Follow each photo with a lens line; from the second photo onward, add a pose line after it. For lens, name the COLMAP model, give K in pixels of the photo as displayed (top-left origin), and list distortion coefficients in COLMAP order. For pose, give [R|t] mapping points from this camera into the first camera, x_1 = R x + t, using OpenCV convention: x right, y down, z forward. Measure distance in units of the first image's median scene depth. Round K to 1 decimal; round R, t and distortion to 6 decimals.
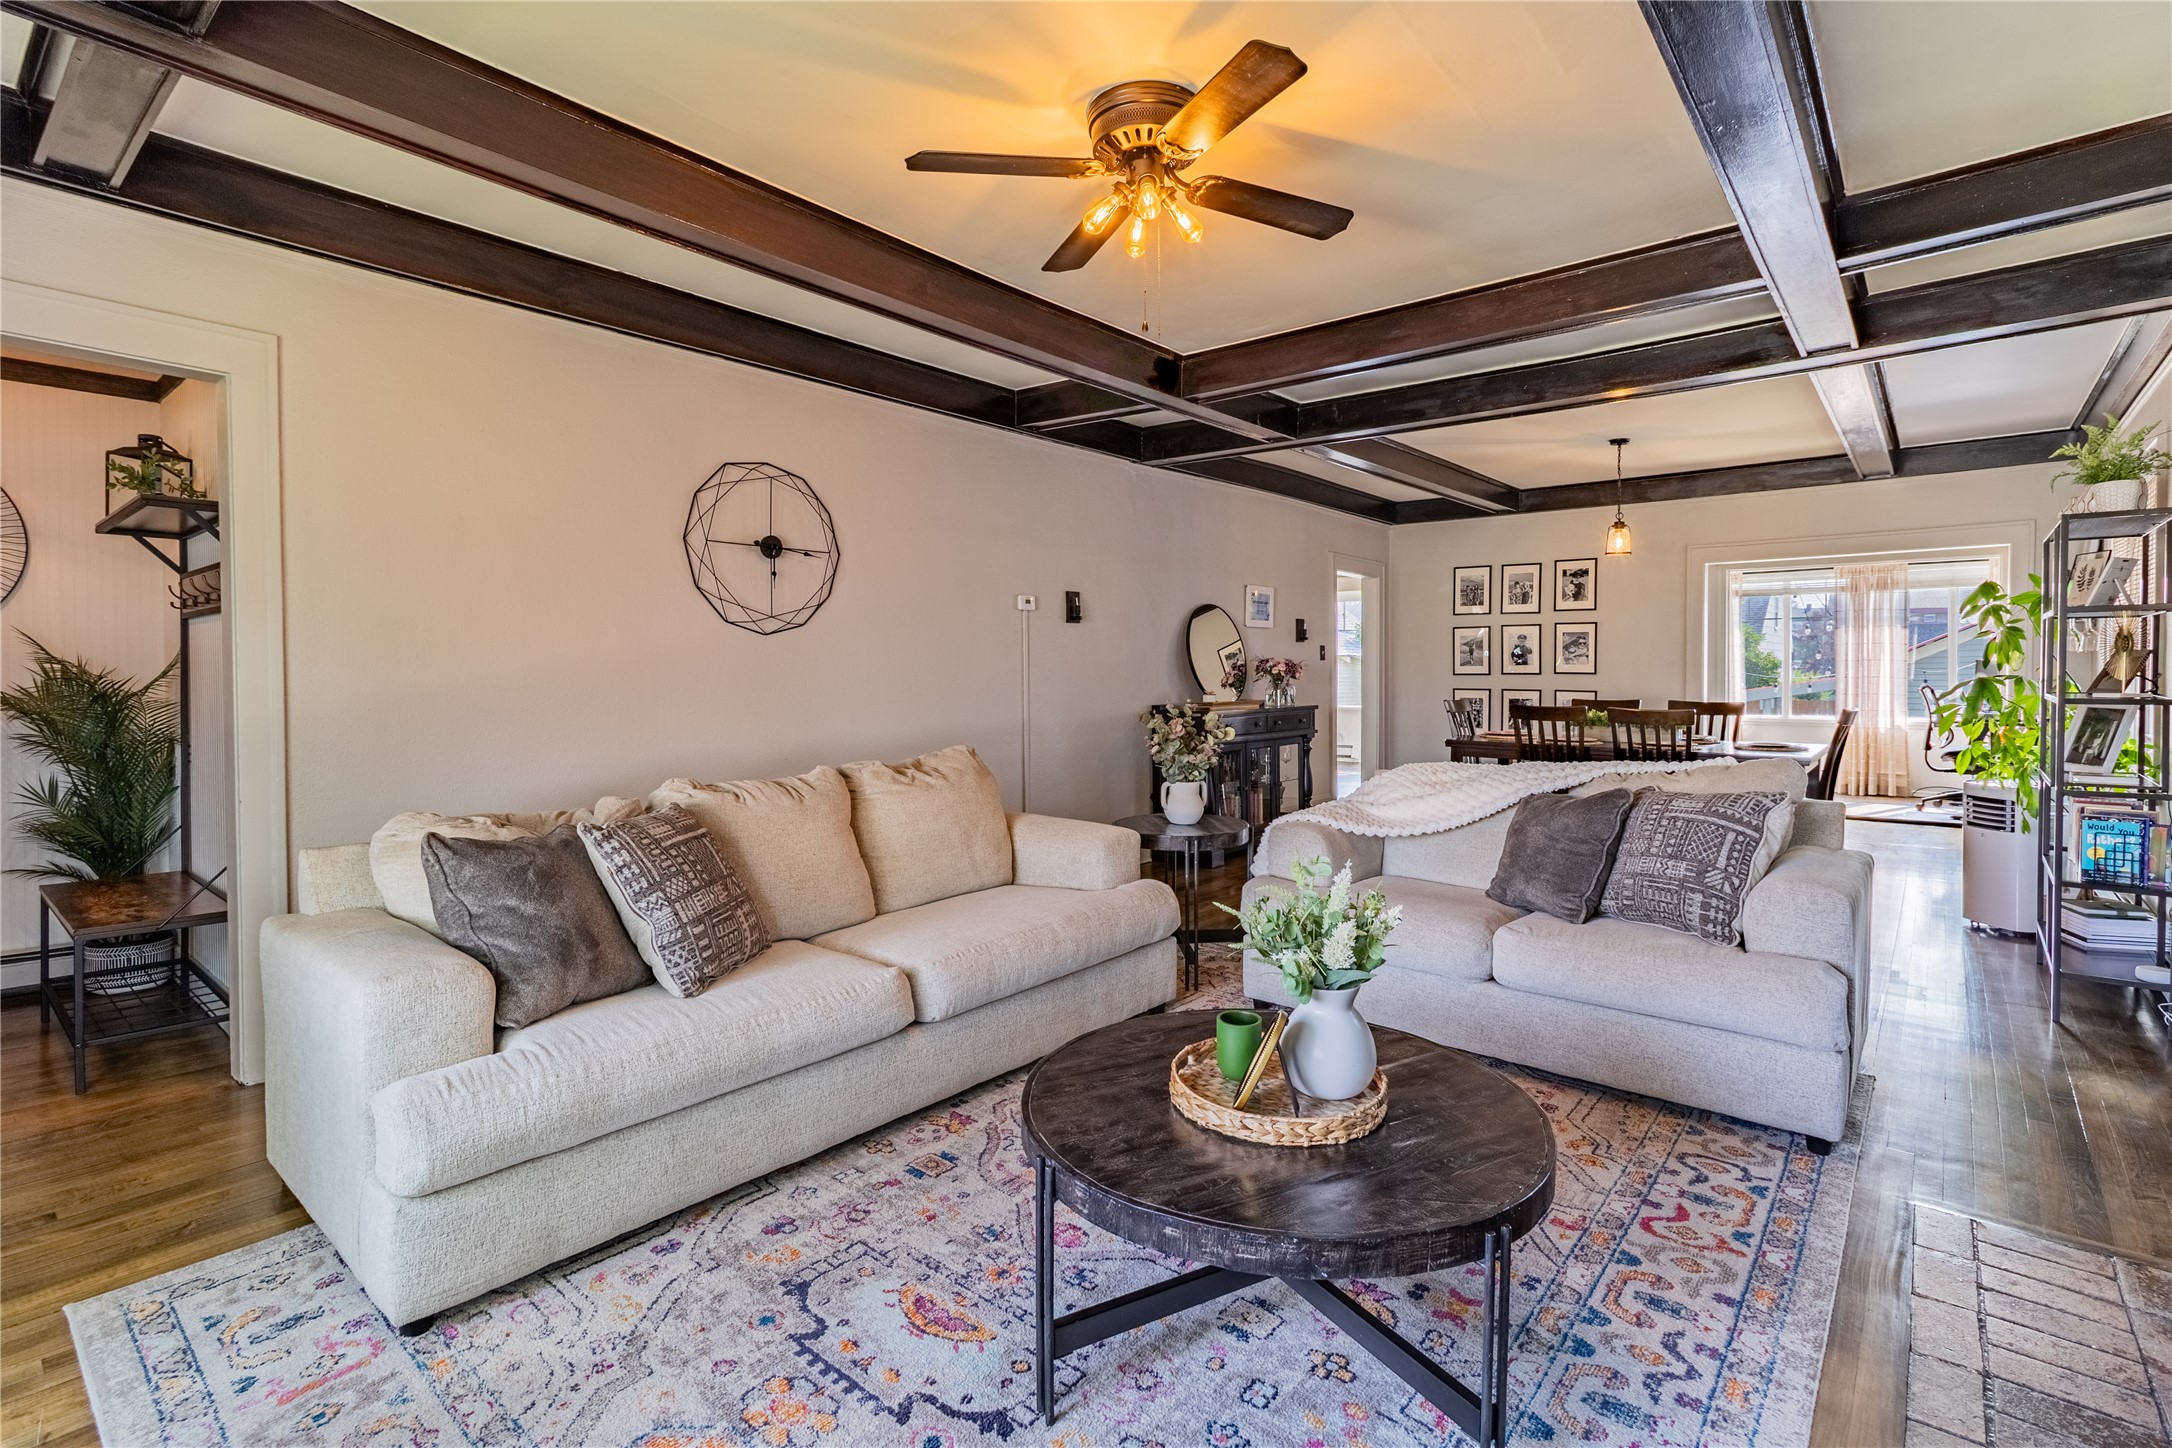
lens RADIAL K [[999.5, 0, 1093.7], [0, 999.5, 689.5], [0, 0, 1]] dist [0.001493, -0.000130]
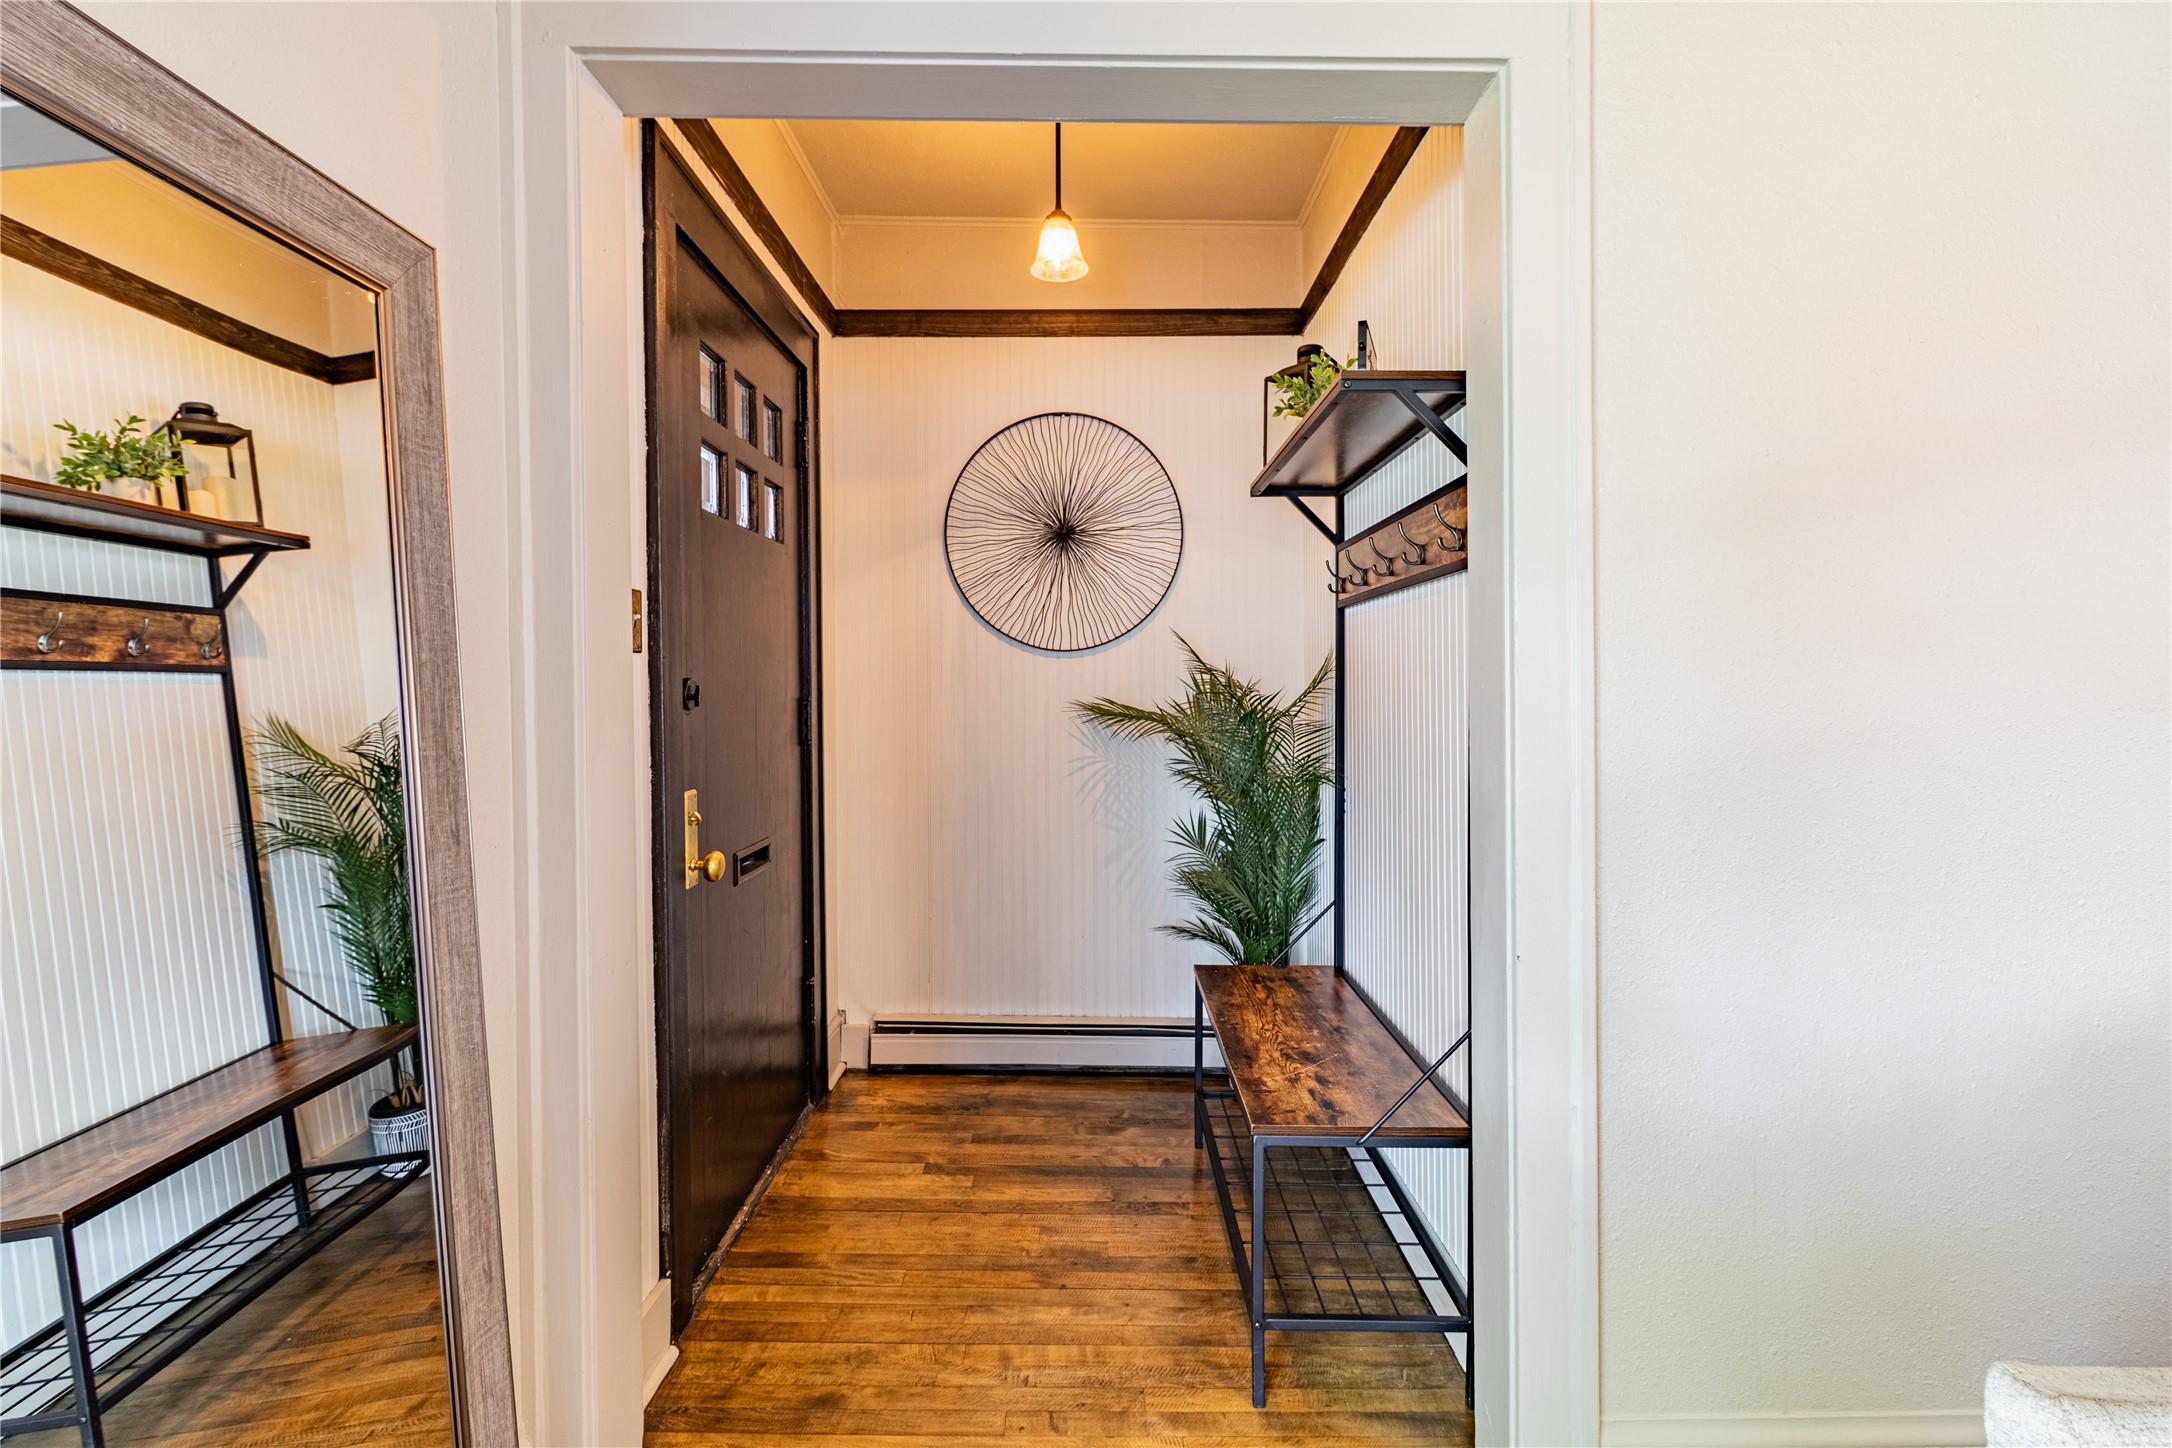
lens RADIAL K [[1013.5, 0, 1092.7], [0, 1013.5, 690.9], [0, 0, 1]] dist [0.000002, -0.000357]
pose [[0.641699, 0.001252, -0.766955, -0.474132], [-0.007082, 0.999966, -0.004294, -0.007953], [0.766924, 0.008187, 0.641686, 0.410220]]
